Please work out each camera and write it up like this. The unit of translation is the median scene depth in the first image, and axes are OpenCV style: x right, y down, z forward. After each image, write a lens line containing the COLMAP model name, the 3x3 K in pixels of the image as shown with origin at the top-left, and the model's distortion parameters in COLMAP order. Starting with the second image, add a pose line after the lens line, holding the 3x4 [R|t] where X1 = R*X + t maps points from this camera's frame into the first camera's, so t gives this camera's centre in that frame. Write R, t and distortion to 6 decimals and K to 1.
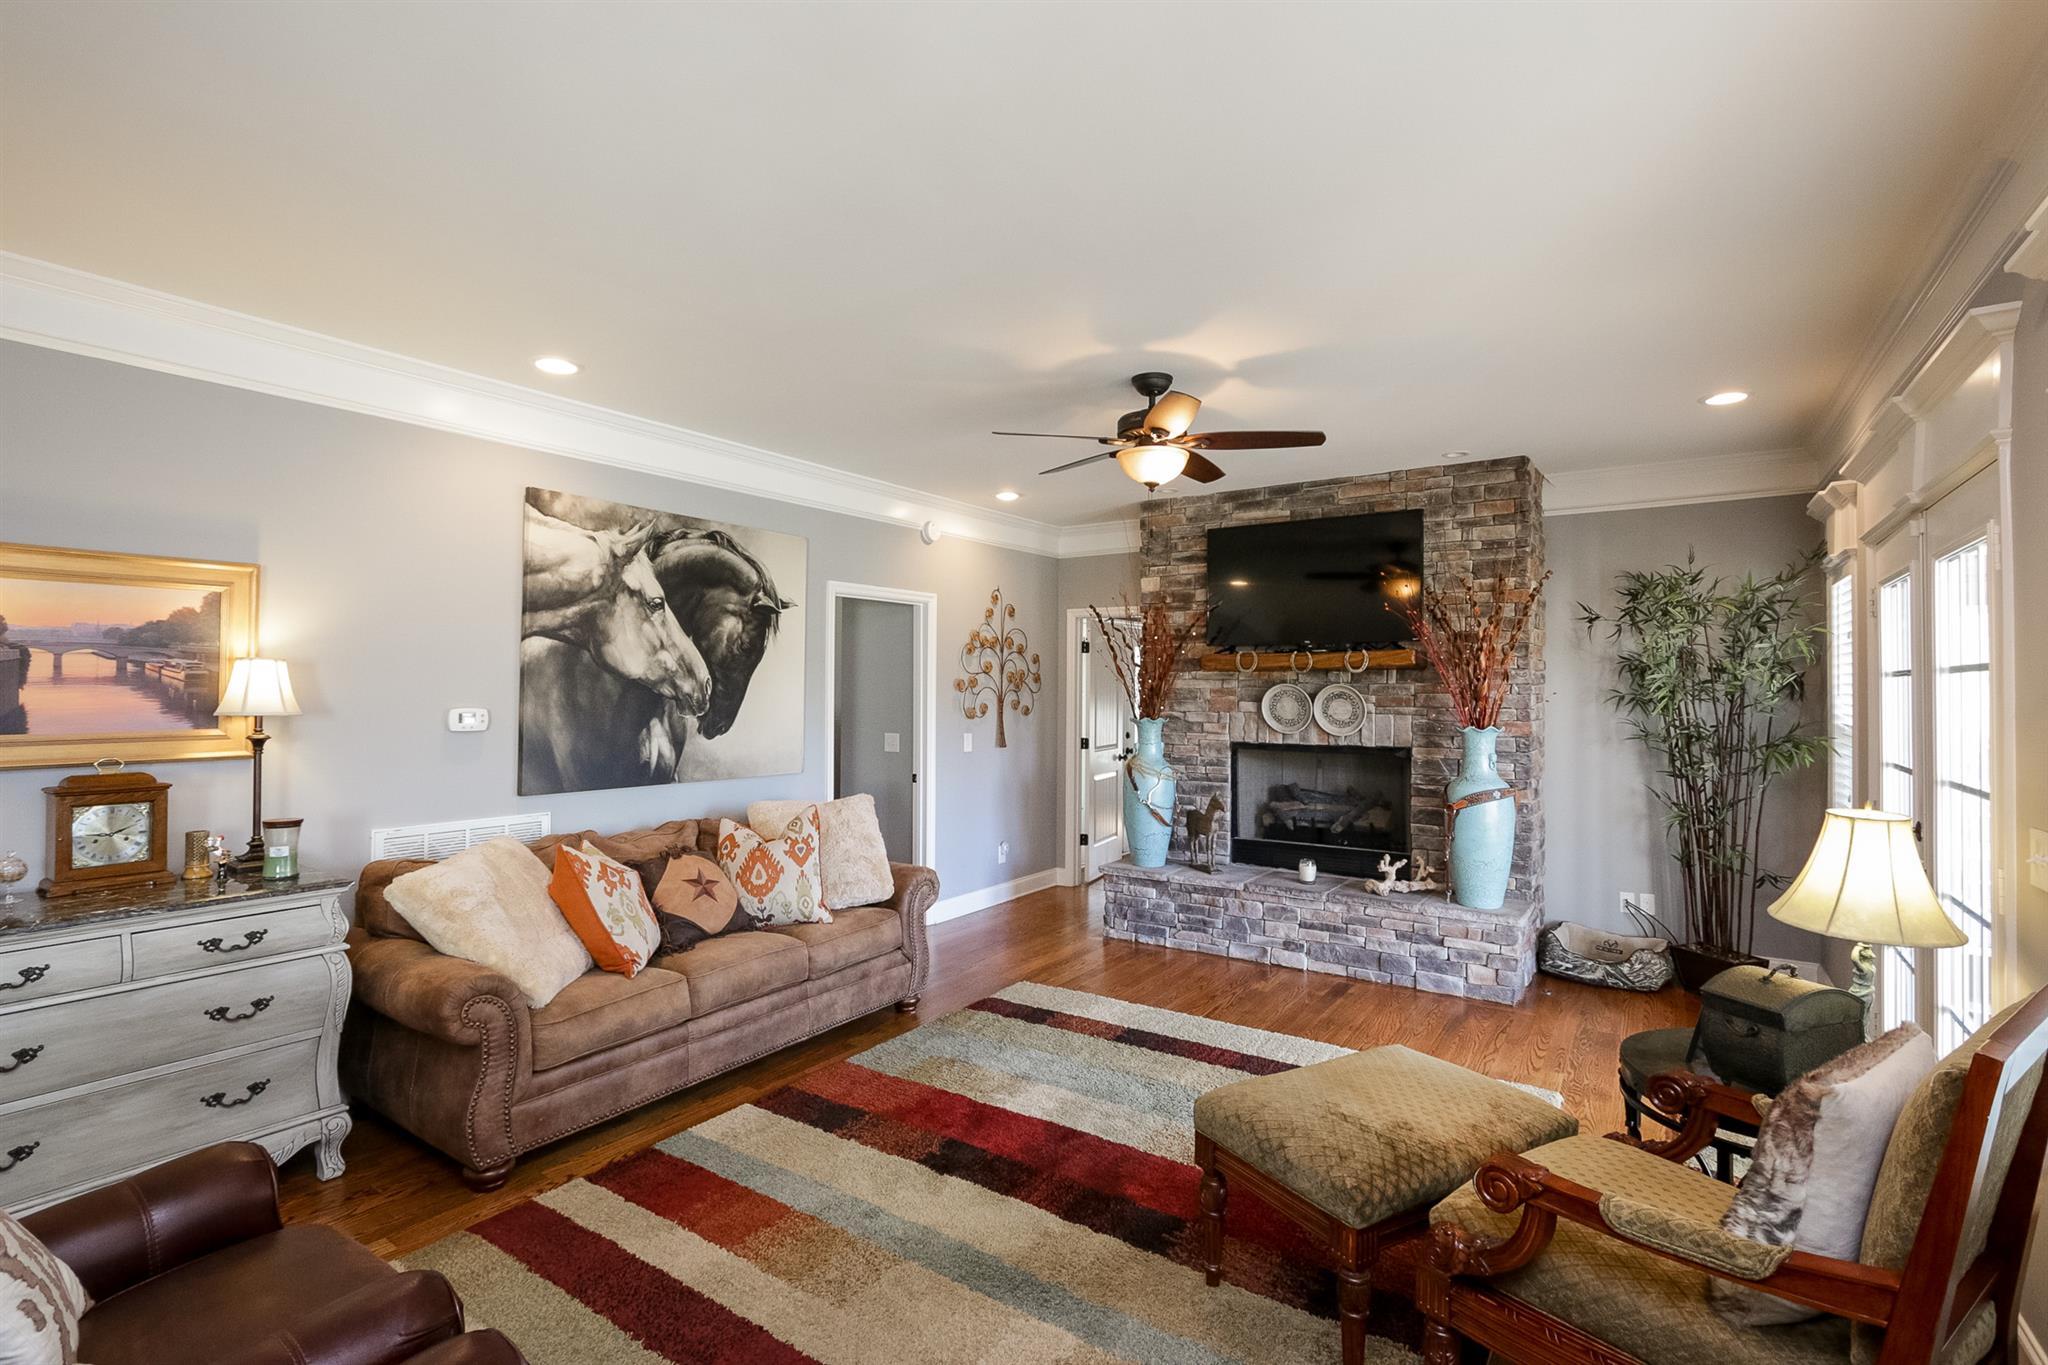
lens RADIAL K [[940.9, 0, 1012.0], [0, 940.9, 680.5], [0, 0, 1]] dist [-0.013280, 0.000195]
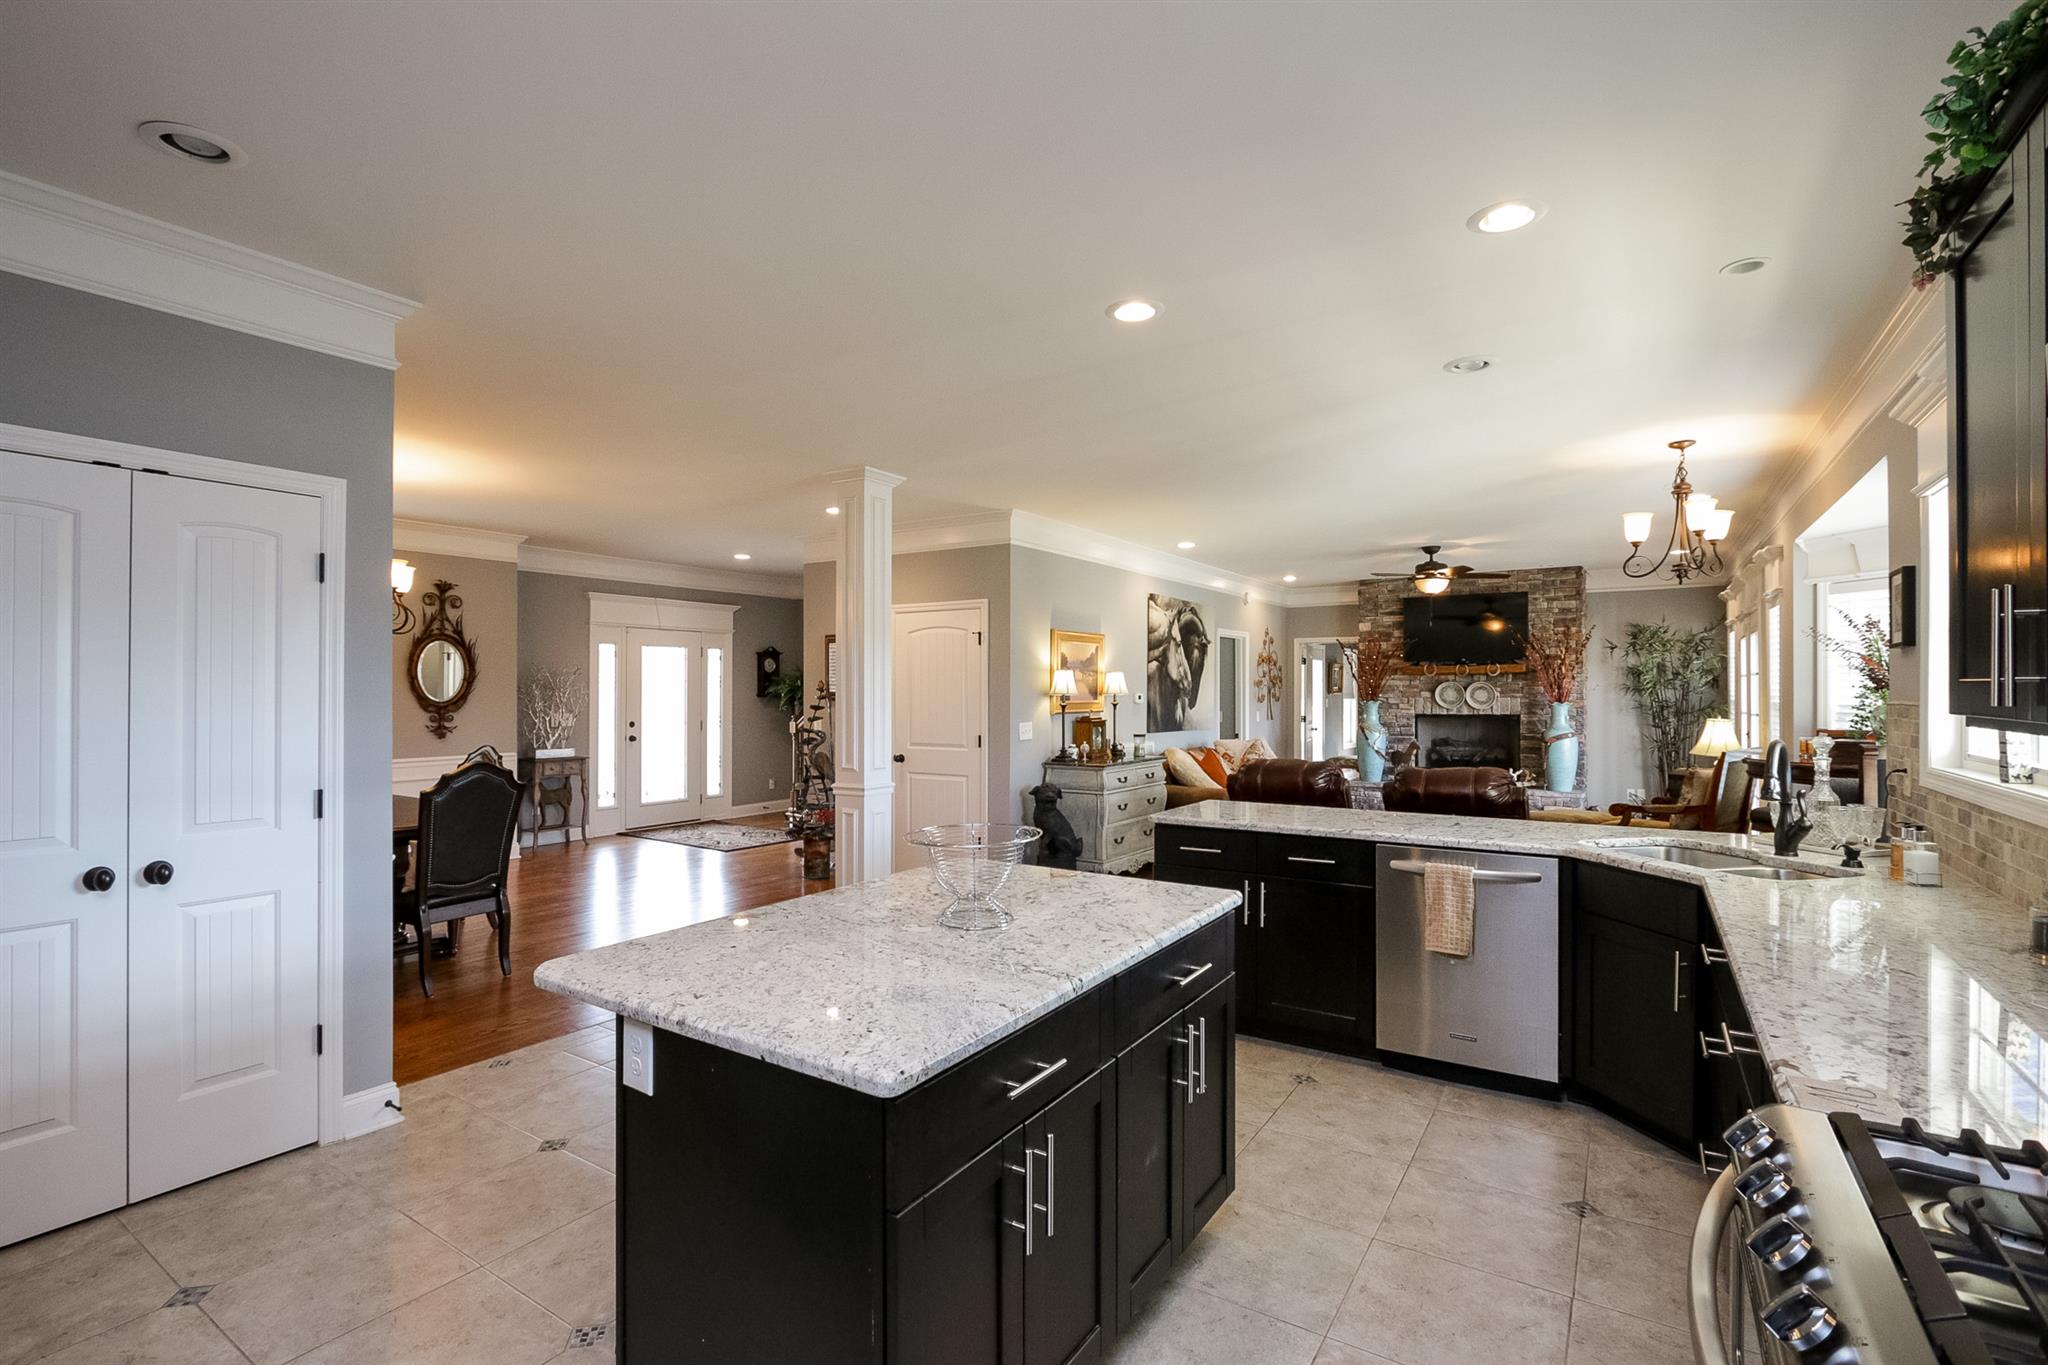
lens RADIAL K [[940.9, 0, 1012.0], [0, 940.9, 680.5], [0, 0, 1]] dist [-0.013280, 0.000195]
pose [[0.999629, -0.004077, 0.026916, -0.704631], [0.004170, 0.999985, -0.003435, 0.004170], [-0.026901, 0.003546, 0.999632, -0.941592]]
